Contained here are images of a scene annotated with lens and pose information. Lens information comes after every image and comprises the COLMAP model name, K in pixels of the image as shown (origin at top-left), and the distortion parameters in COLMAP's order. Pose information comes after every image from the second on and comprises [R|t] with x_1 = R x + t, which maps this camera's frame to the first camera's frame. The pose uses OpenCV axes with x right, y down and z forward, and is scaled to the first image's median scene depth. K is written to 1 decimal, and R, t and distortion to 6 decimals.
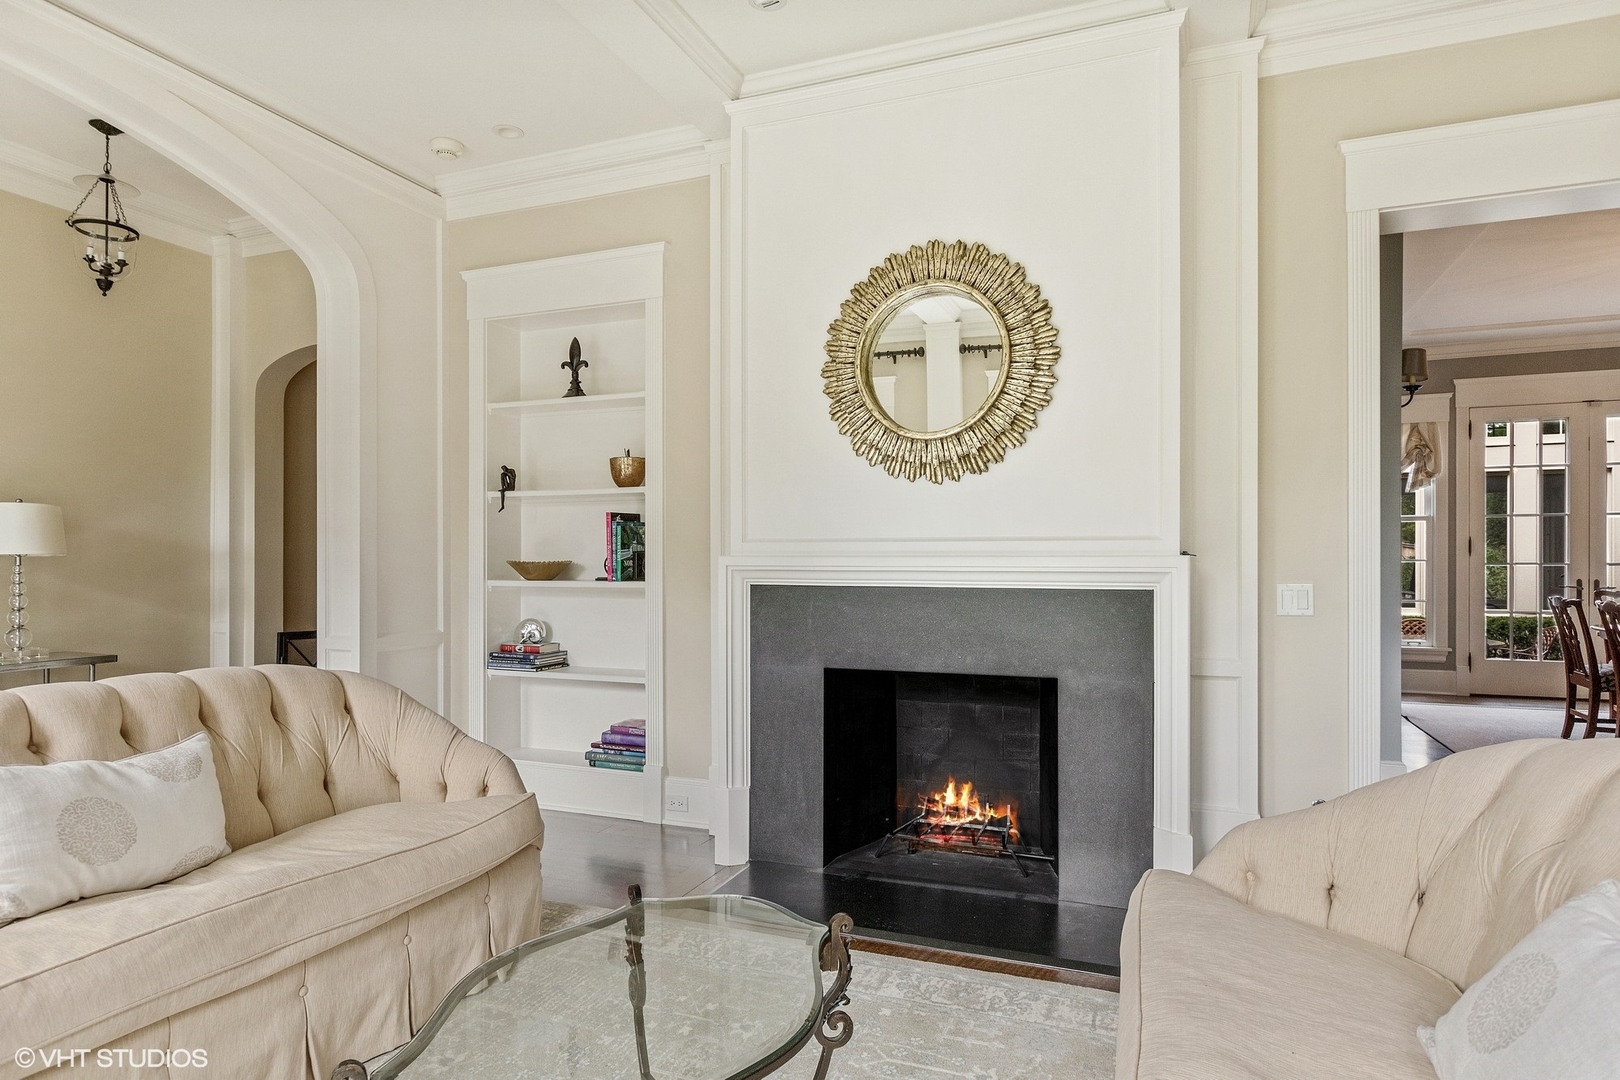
lens RADIAL K [[932.7, 0, 809.6], [0, 932.7, 552.3], [0, 0, 1]] dist [0.002566, -0.000461]
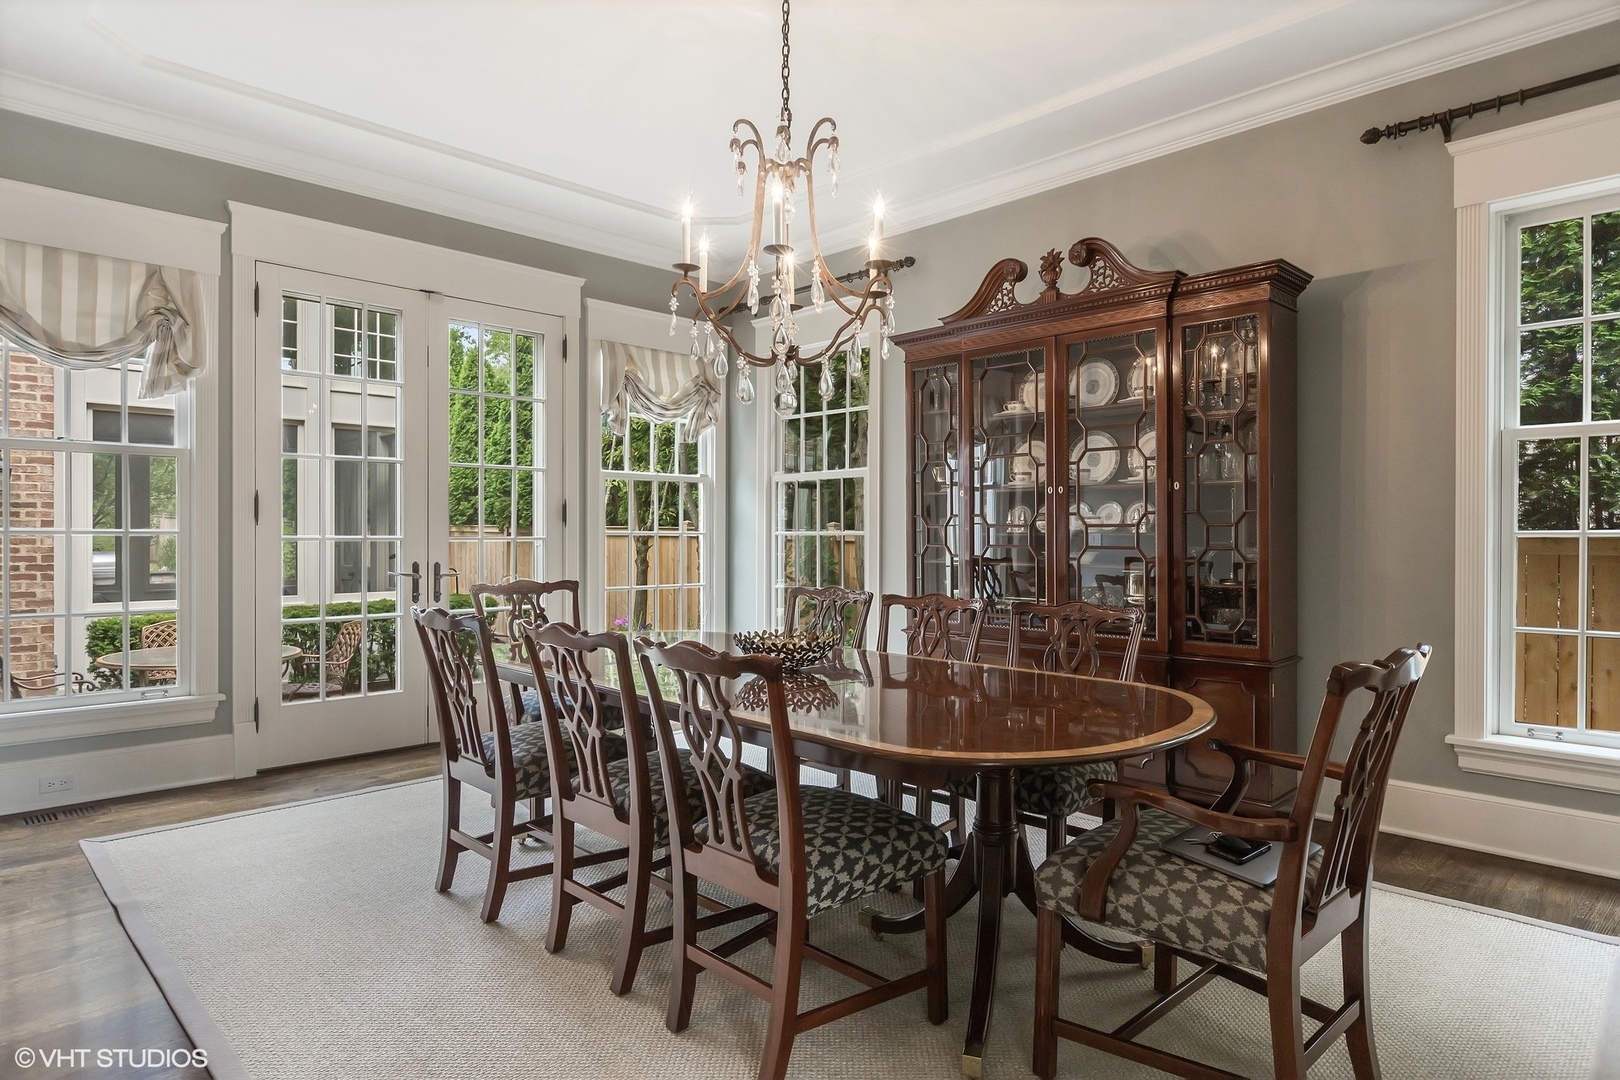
lens RADIAL K [[932.7, 0, 806.4], [0, 932.7, 540.8], [0, 0, 1]] dist [0.002566, -0.000461]
pose [[0.408181, -0.005087, 0.912887, 0.329216], [-0.005556, 0.999952, 0.008056, 0.006849], [-0.912884, -0.008361, 0.408133, 0.468446]]
